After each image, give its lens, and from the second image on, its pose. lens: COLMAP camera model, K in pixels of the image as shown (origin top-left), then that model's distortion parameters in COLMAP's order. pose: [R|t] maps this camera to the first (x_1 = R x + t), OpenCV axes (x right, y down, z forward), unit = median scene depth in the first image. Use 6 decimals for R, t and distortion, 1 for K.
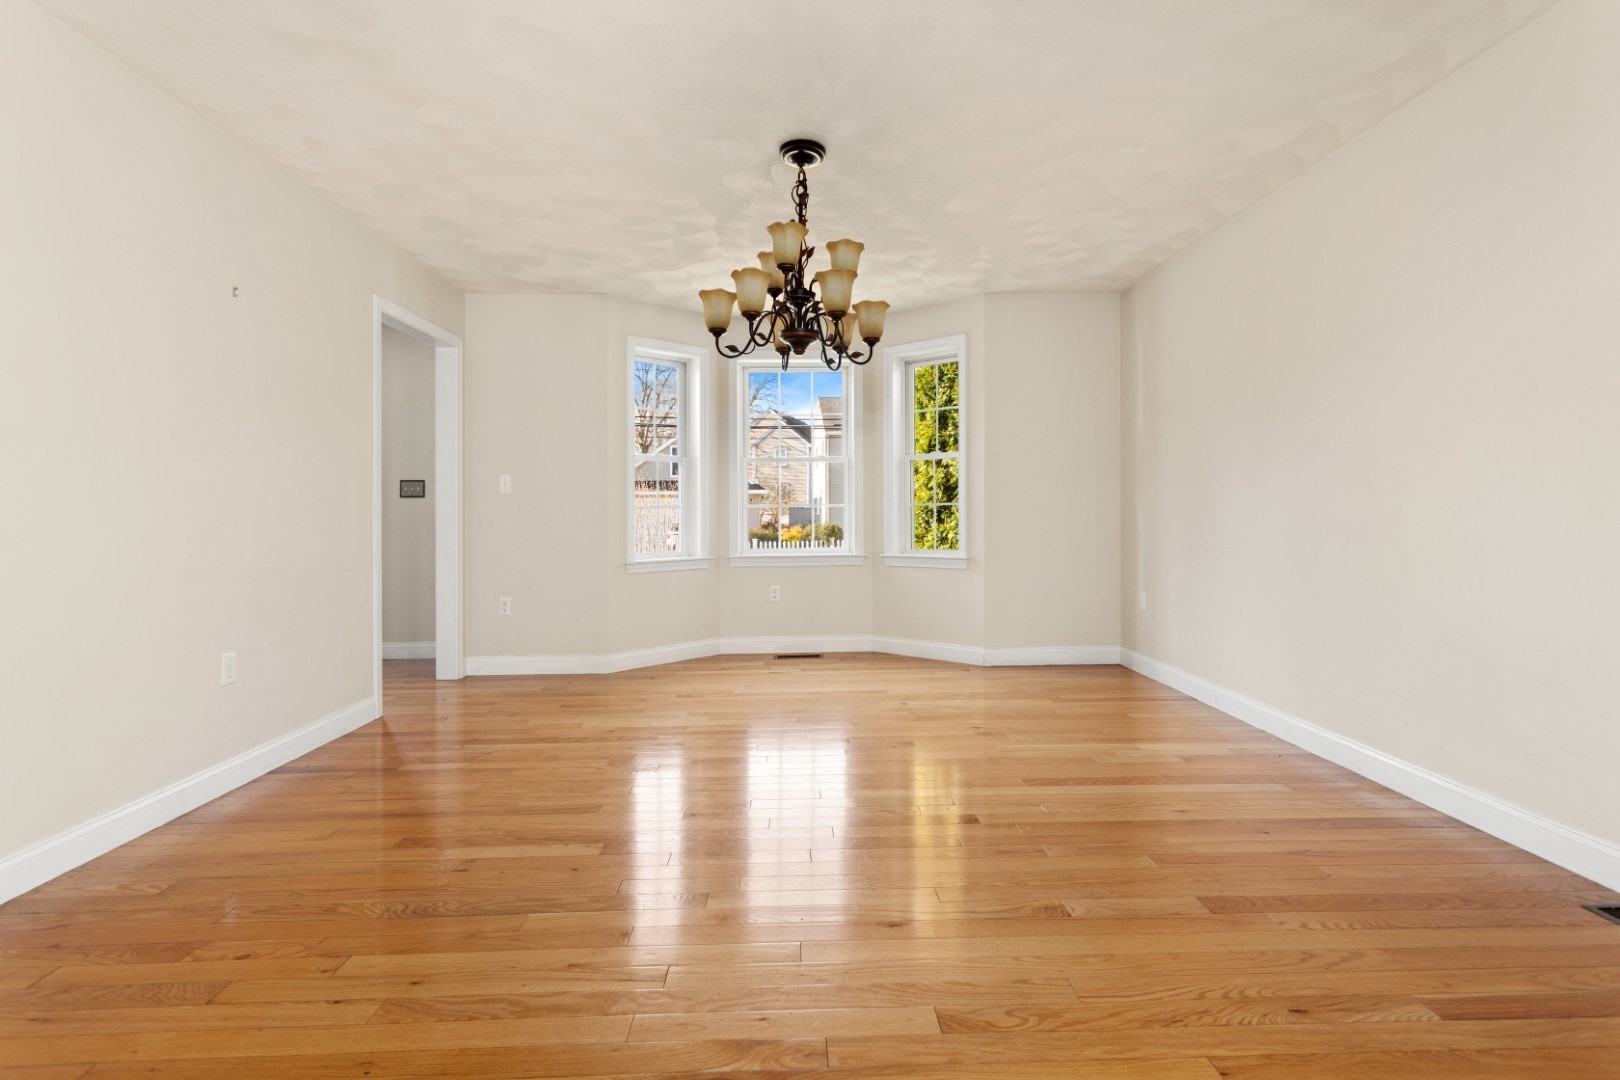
lens RADIAL K [[759.3, 0, 831.3], [0, 759.3, 511.8], [0, 0, 1]] dist [0.002124, 0.000836]
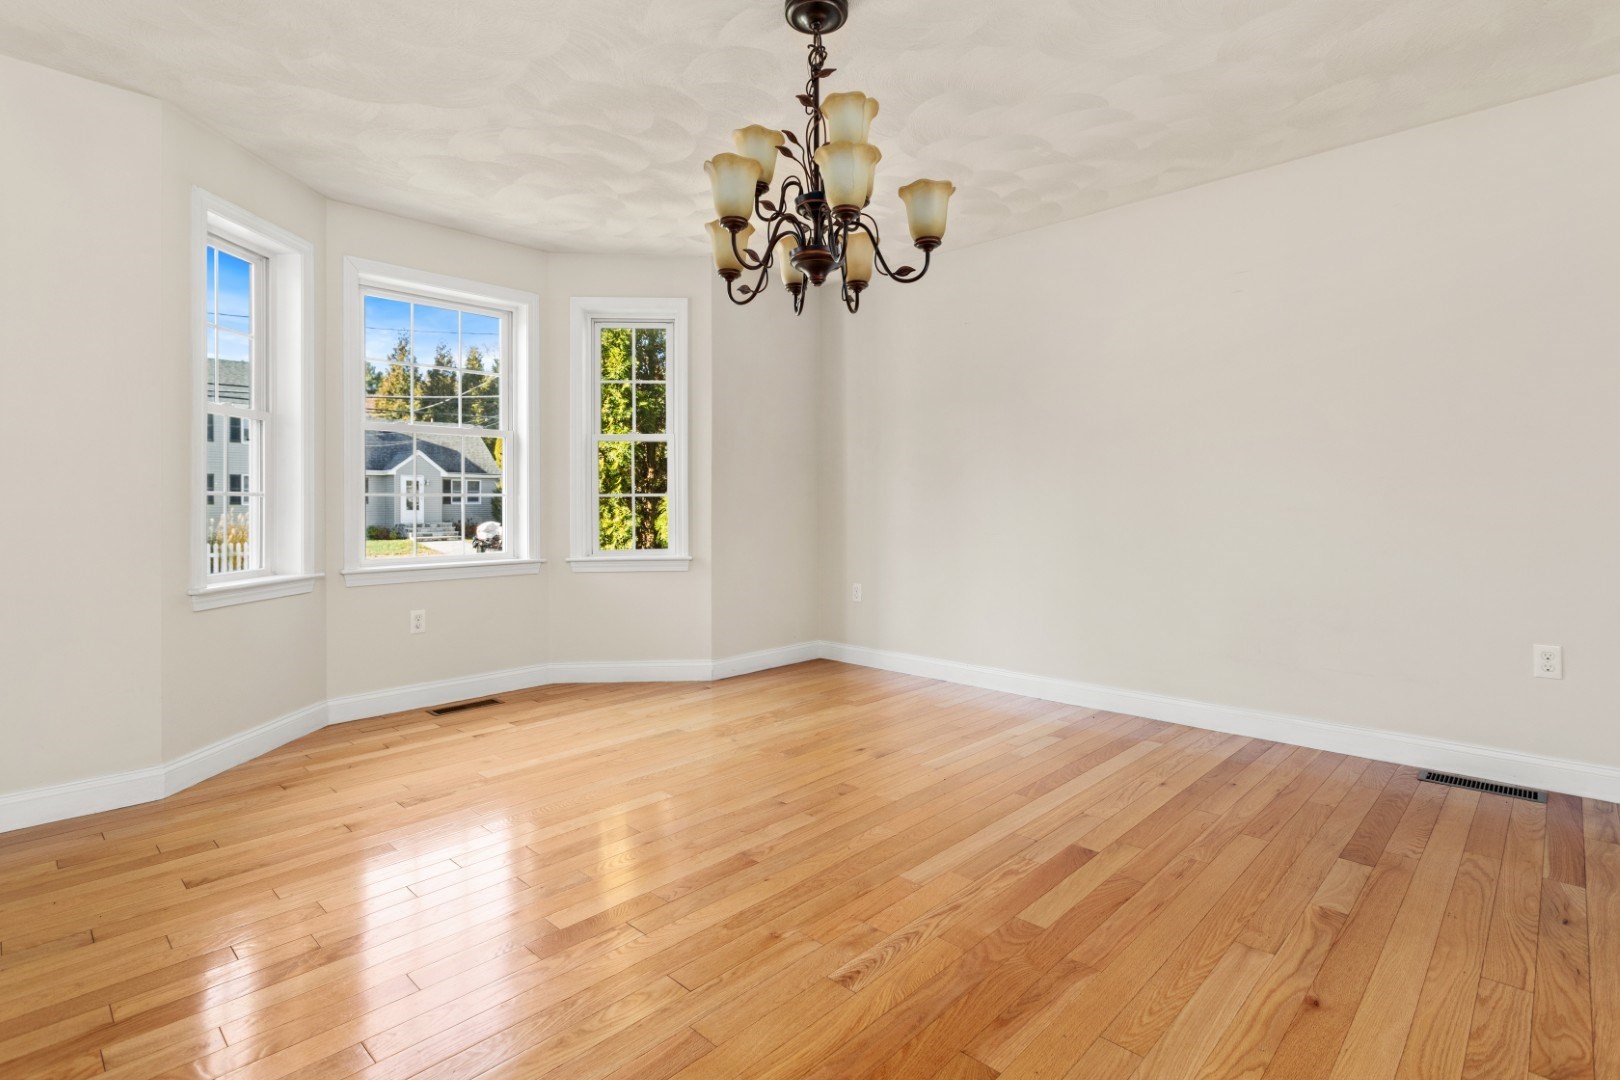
lens RADIAL K [[759.3, 0, 831.3], [0, 759.3, 511.8], [0, 0, 1]] dist [0.002124, 0.000836]
pose [[0.727757, 0.001464, 0.685833, -0.306615], [-0.005871, 0.999974, 0.004096, 0.003055], [-0.685809, -0.007008, 0.727747, 0.268021]]
